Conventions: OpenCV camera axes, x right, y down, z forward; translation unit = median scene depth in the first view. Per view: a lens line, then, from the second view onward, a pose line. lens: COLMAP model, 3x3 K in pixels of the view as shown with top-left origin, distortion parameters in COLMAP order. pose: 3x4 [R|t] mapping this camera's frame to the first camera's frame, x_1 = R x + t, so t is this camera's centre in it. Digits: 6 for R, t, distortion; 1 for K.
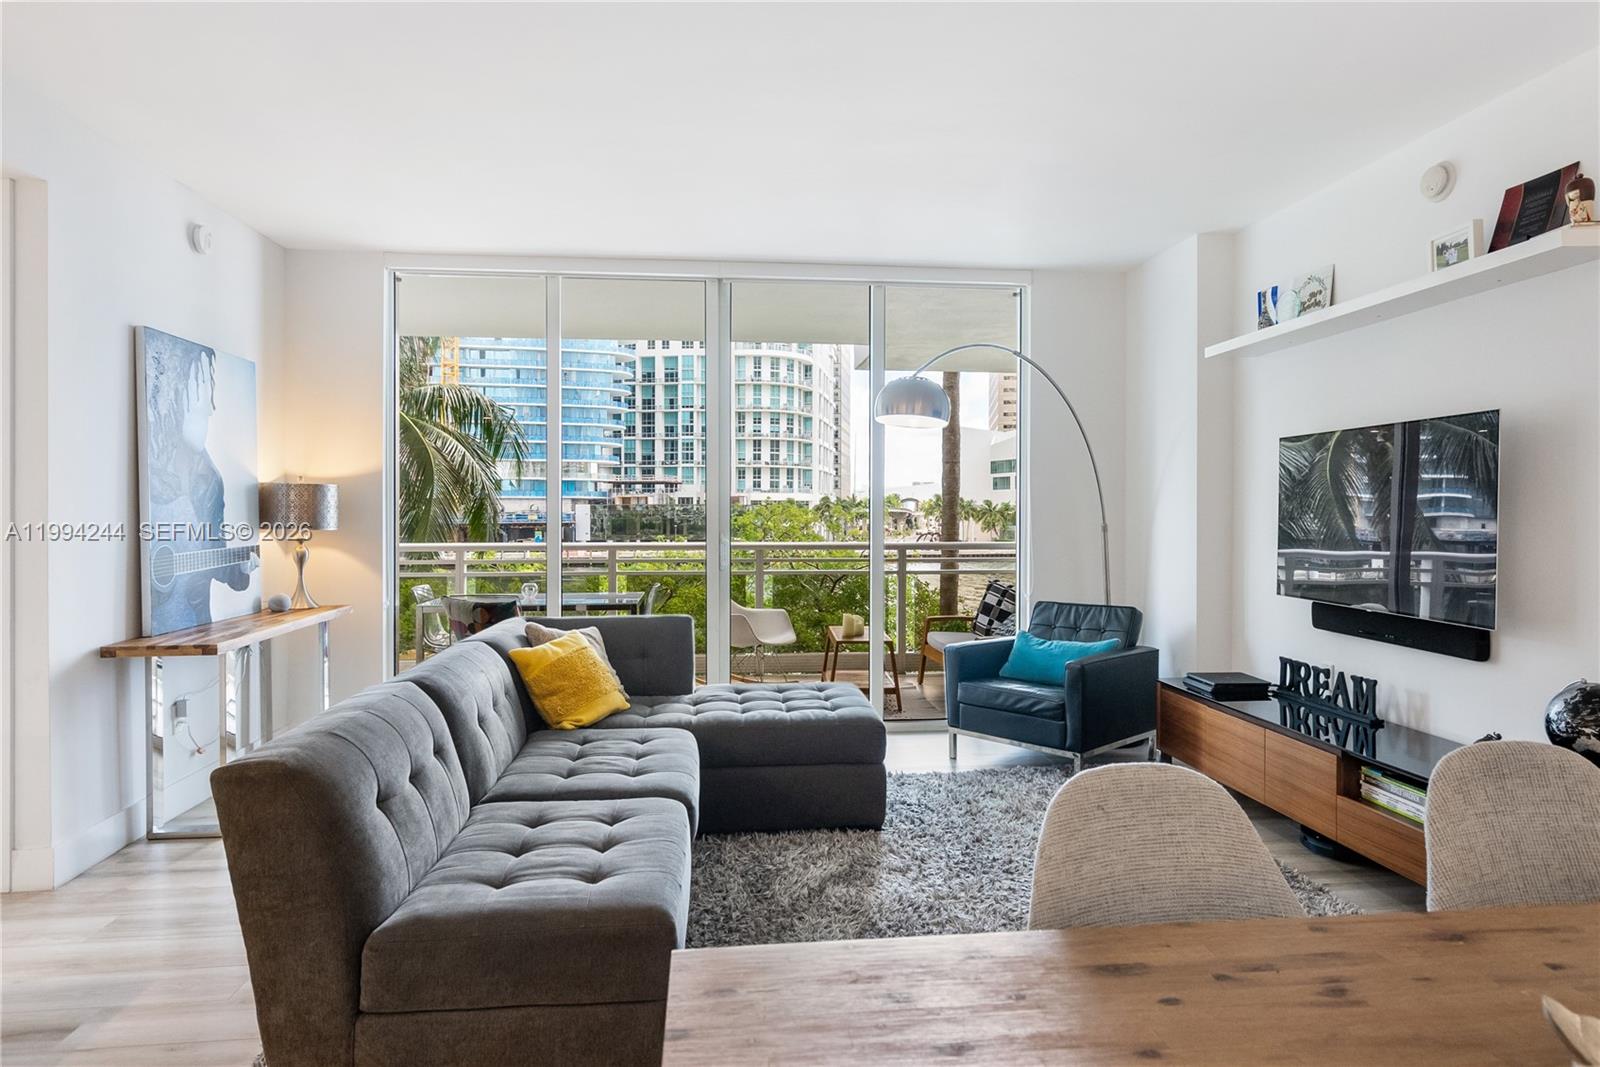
lens RADIAL K [[948.8, 0, 813.0], [0, 948.8, 509.0], [0, 0, 1]] dist [0.007600, 0.002984]
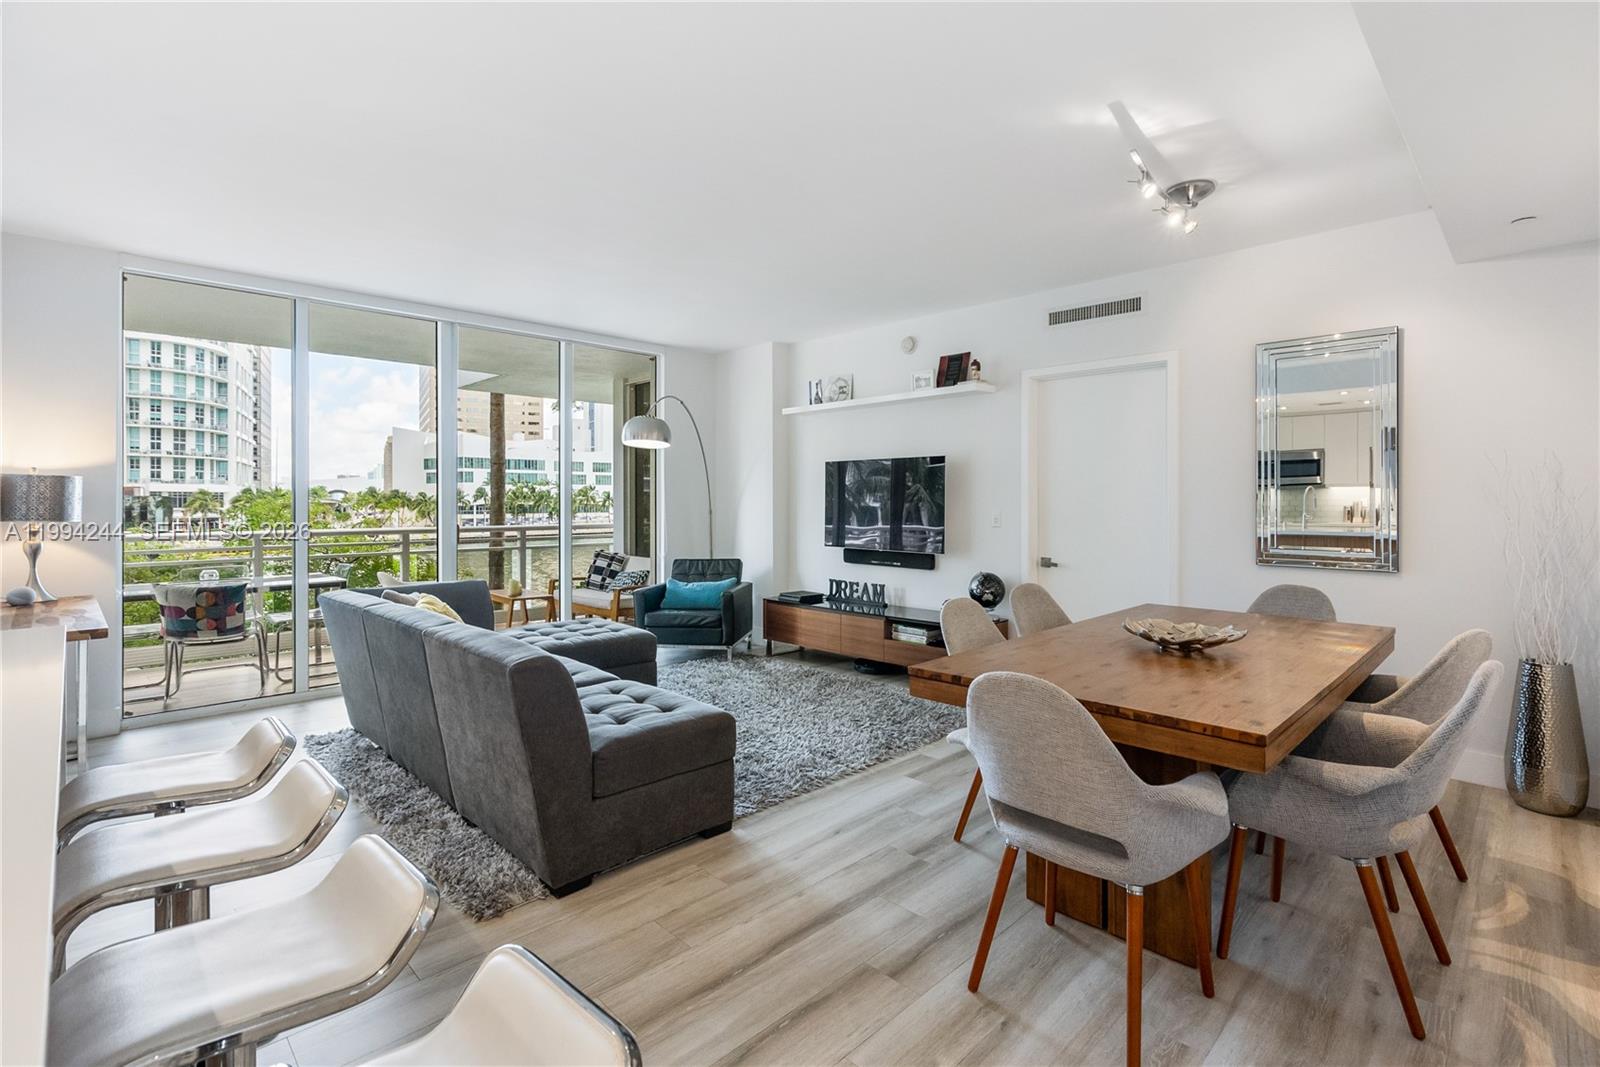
lens RADIAL K [[748.7, 0, 812.3], [0, 748.7, 489.6], [0, 0, 1]] dist [-0.001210, -0.000350]
pose [[0.778305, 0.008156, 0.627833, -0.269637], [0.000566, 0.999906, -0.013690, -0.000382], [-0.627886, 0.011010, 0.778228, -0.075478]]
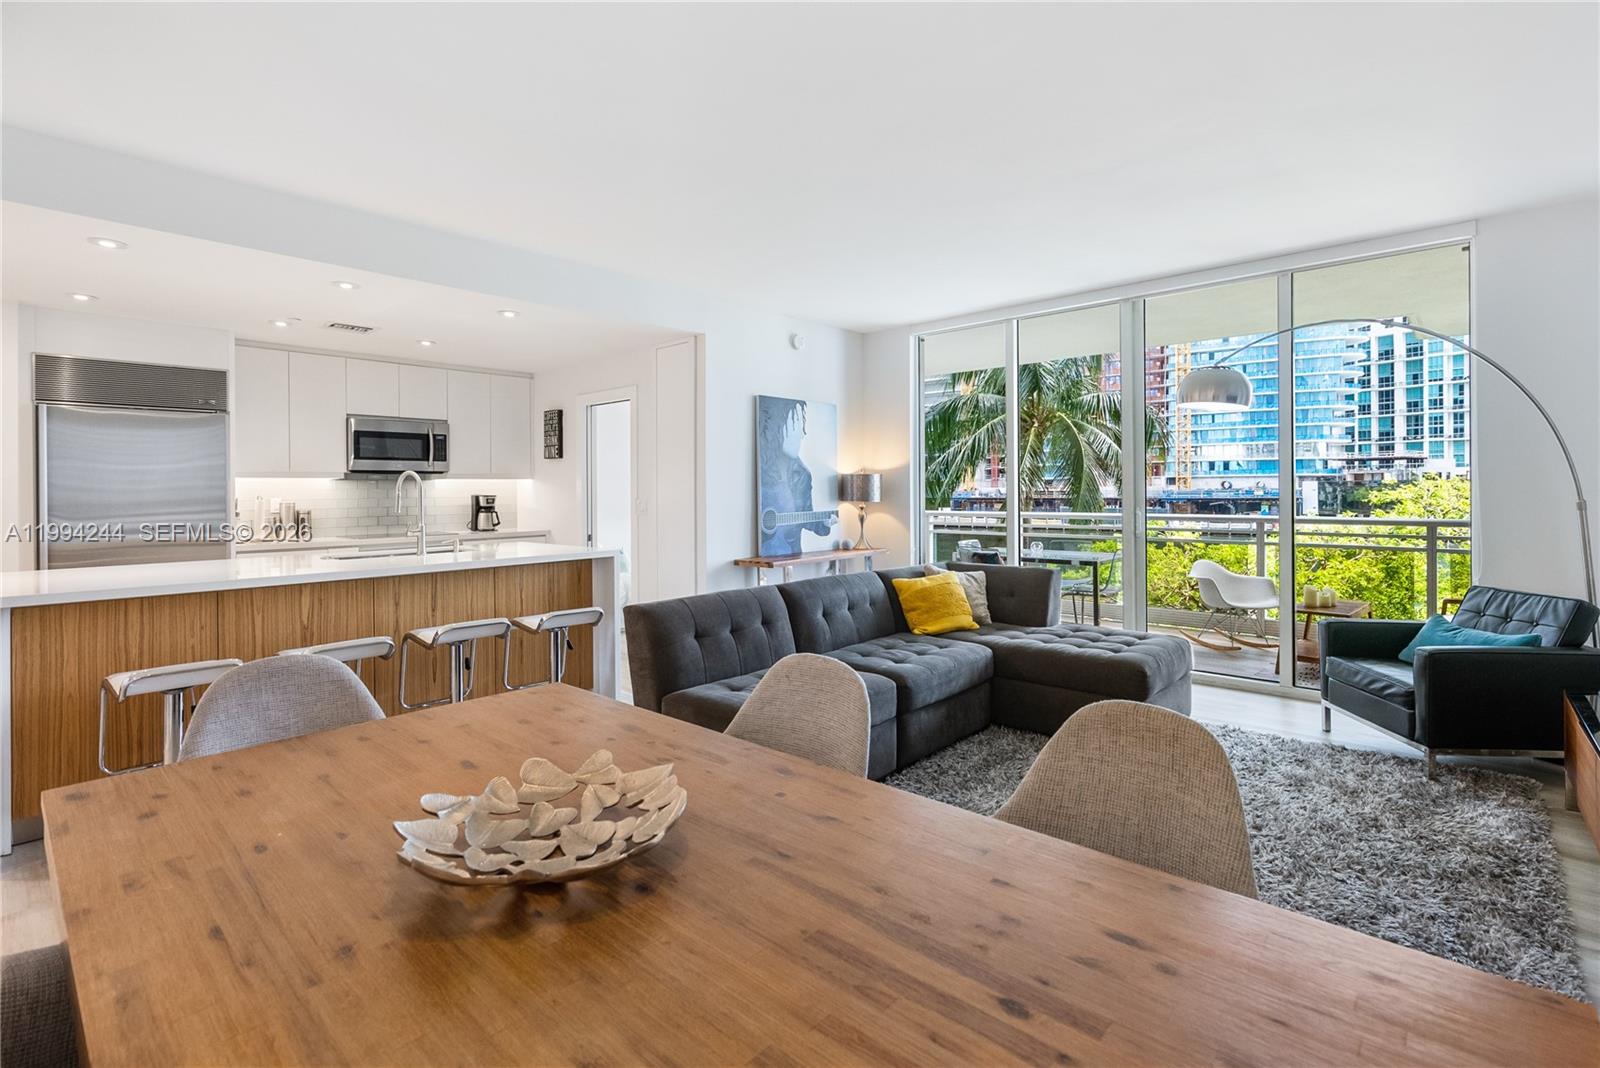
lens RADIAL K [[748.7, 0, 812.3], [0, 748.7, 490.1], [0, 0, 1]] dist [-0.001210, -0.000350]
pose [[0.664562, -0.006080, -0.747208, 0.262899], [0.009333, 0.999956, 0.000164, 0.000061], [0.747174, -0.007083, 0.664590, 0.040364]]
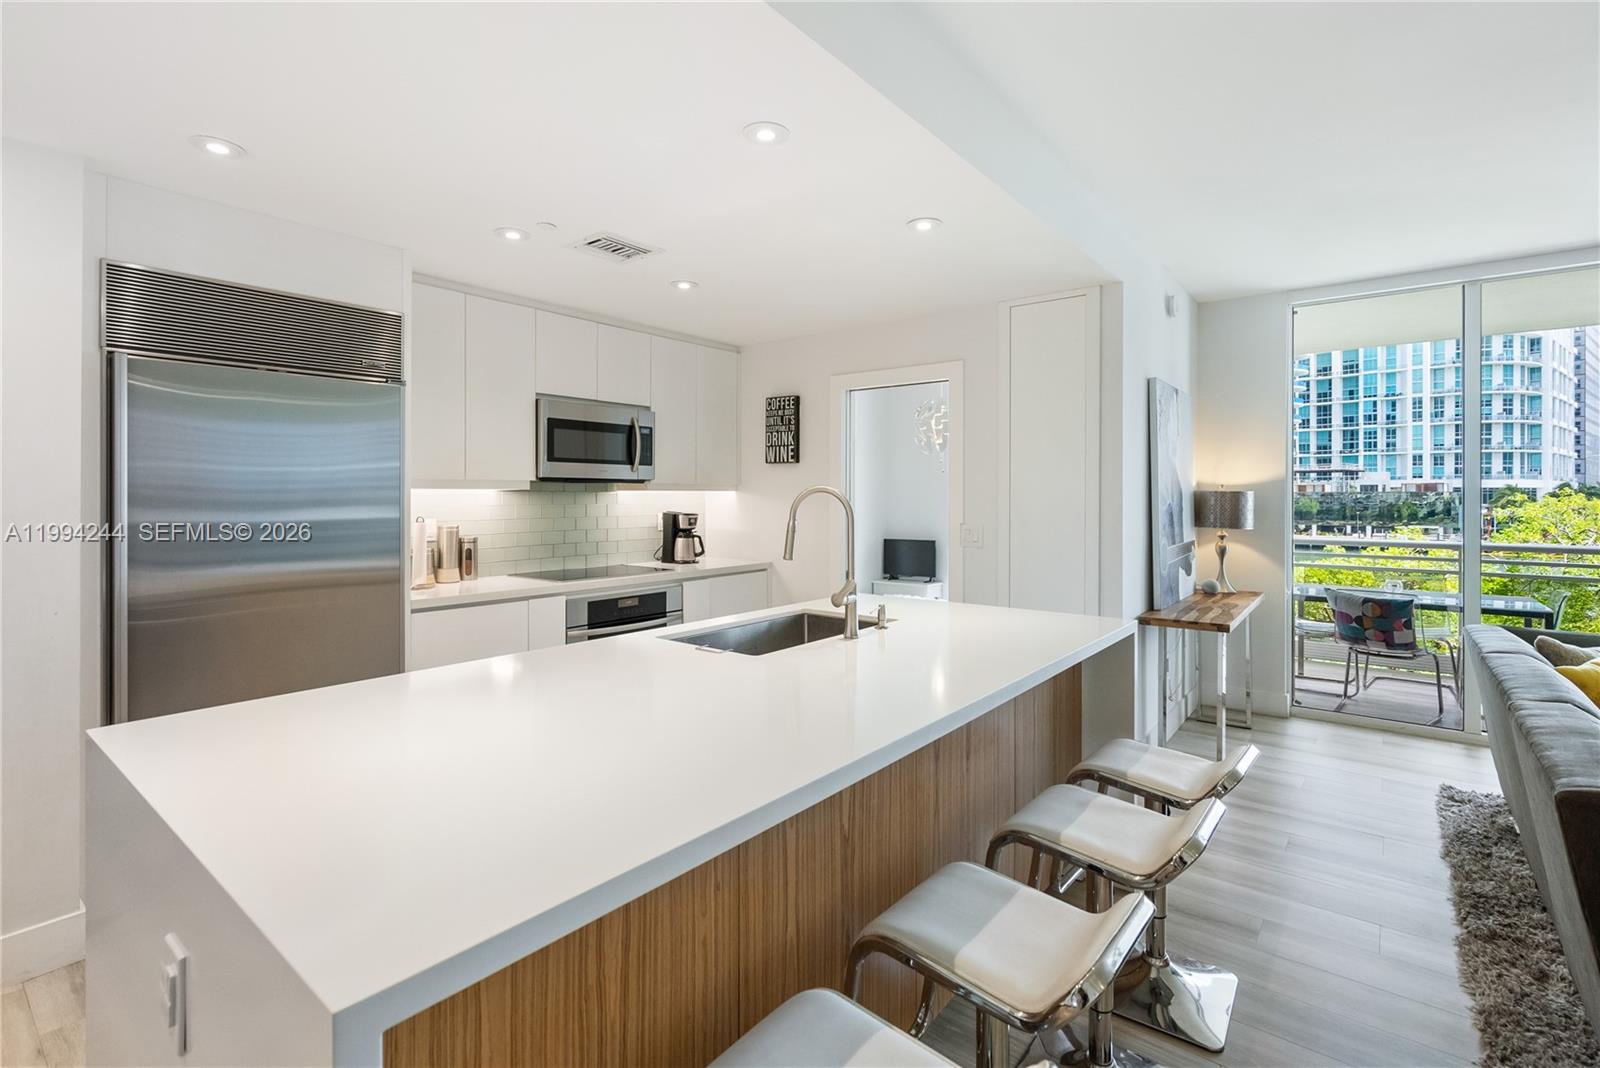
lens RADIAL K [[741.5, 0, 802.2], [0, 741.5, 499.5], [0, 0, 1]] dist [0.001822, 0.000716]
pose [[0.716023, 0.006122, -0.698050, -0.173865], [-0.001757, 0.999974, 0.006967, -0.014504], [0.698074, -0.003762, 0.716016, -0.046913]]
